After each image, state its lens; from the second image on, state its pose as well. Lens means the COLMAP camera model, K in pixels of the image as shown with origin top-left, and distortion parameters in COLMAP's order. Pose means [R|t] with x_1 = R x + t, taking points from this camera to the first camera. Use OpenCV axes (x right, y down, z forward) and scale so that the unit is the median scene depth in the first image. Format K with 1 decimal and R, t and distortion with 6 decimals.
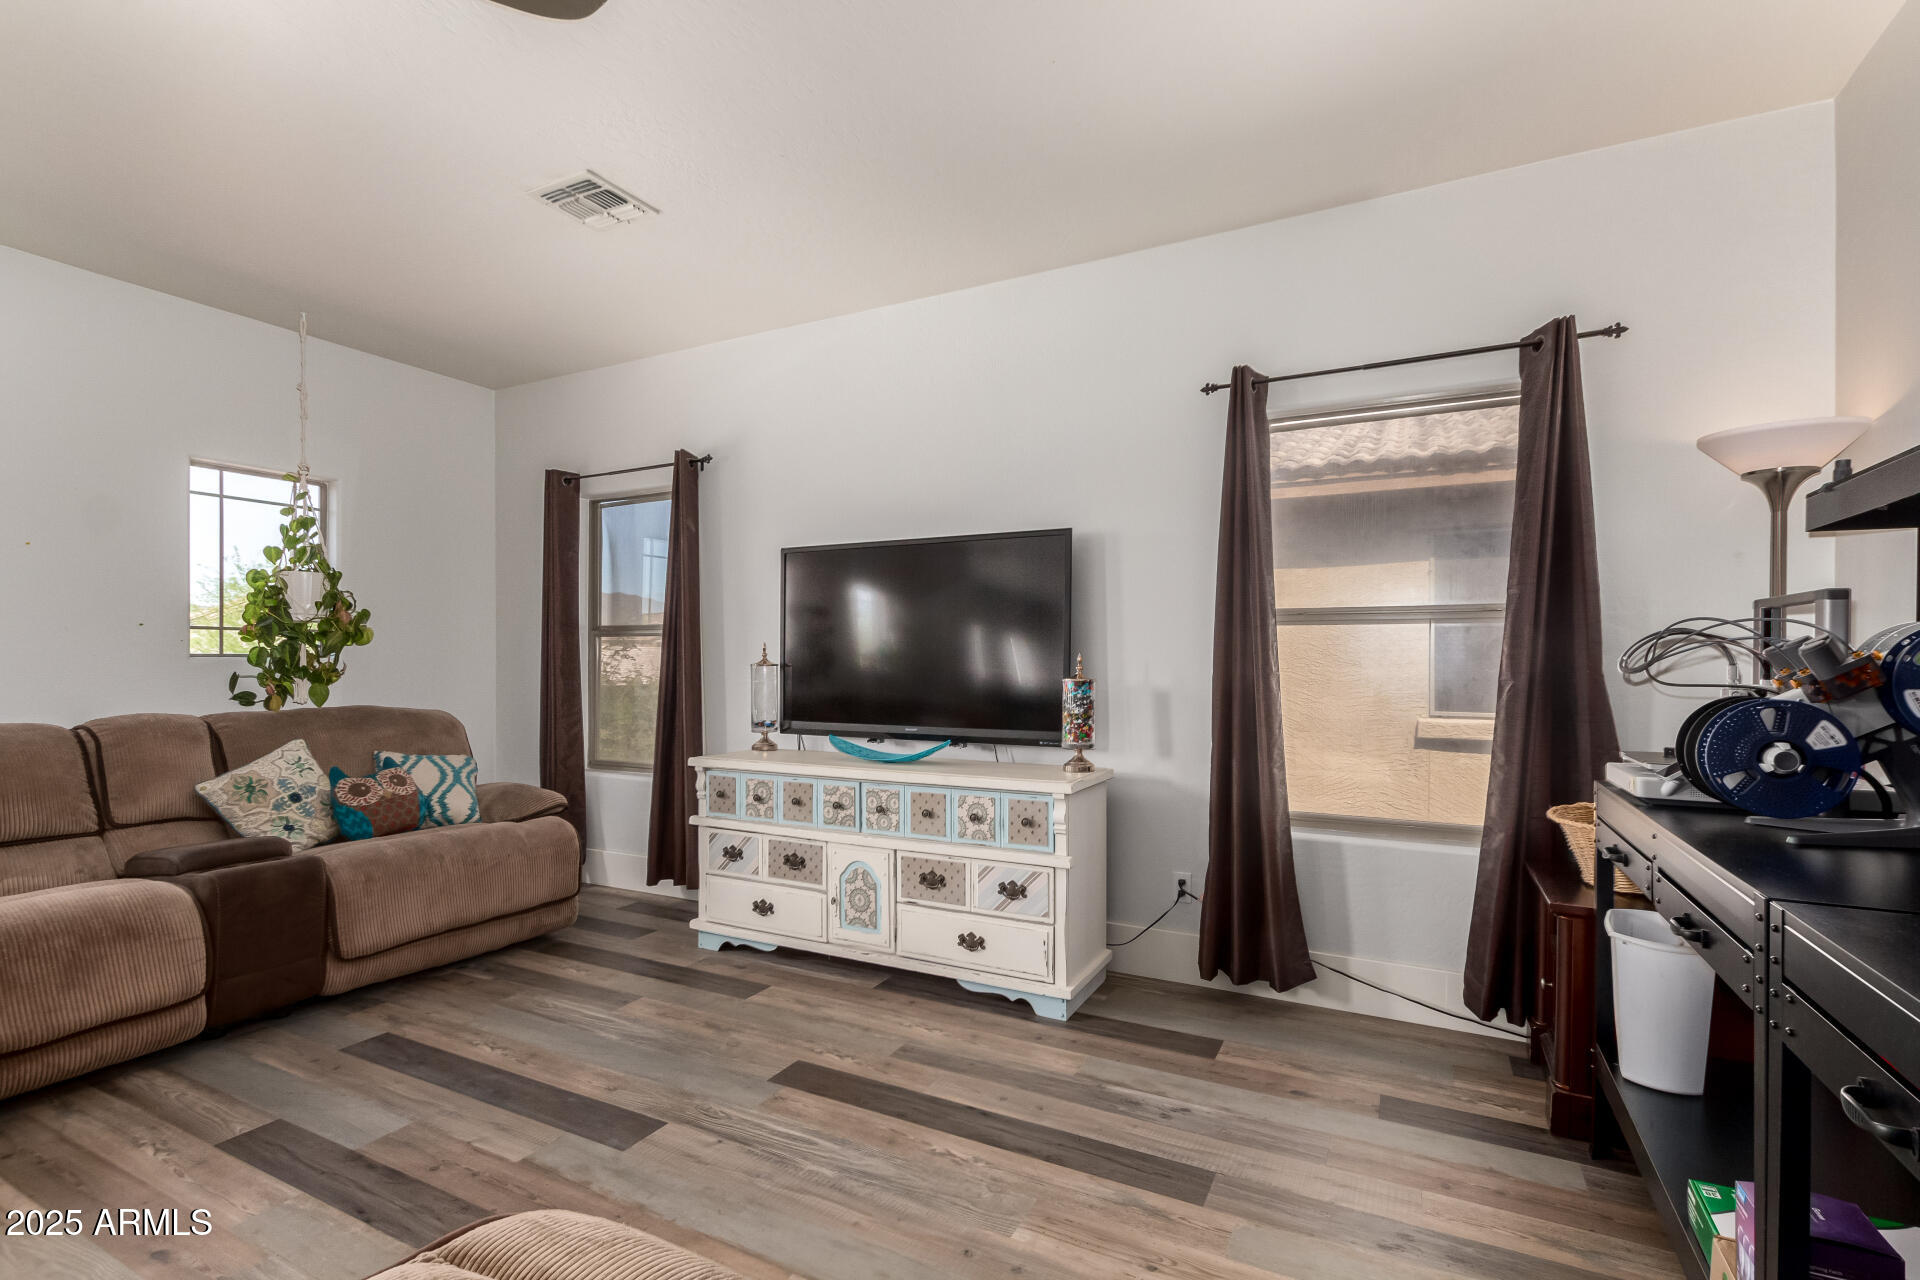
lens RADIAL K [[884.2, 0, 957.3], [0, 884.2, 651.9], [0, 0, 1]] dist [0.004875, -0.000219]
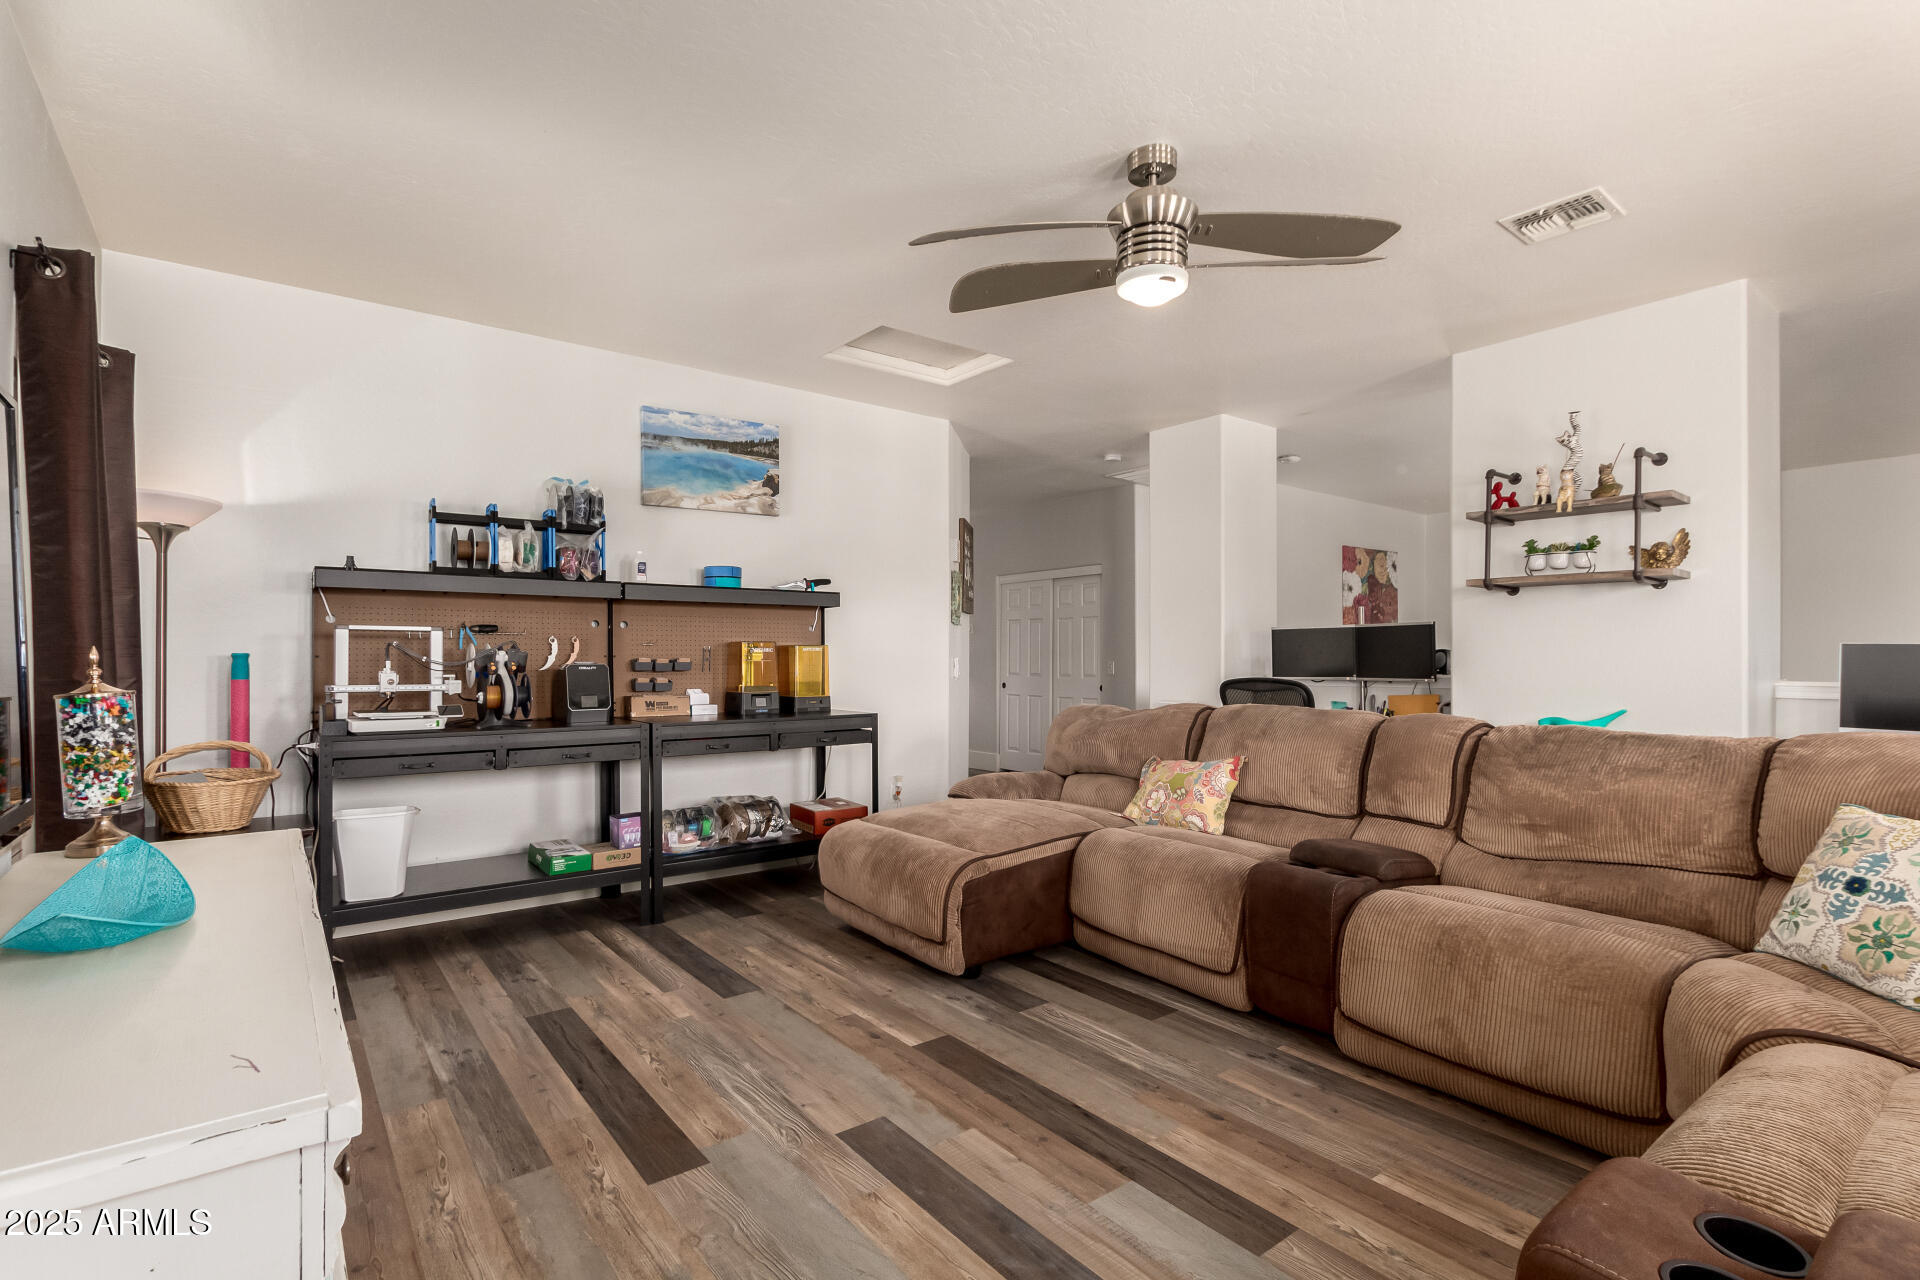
lens RADIAL K [[884.2, 0, 957.3], [0, 884.2, 651.9], [0, 0, 1]] dist [0.004875, -0.000219]
pose [[-0.907672, 0.001341, 0.419679, -0.887229], [-0.004400, 0.999910, -0.012712, 0.012028], [-0.419658, -0.013385, -0.907584, 1.896836]]
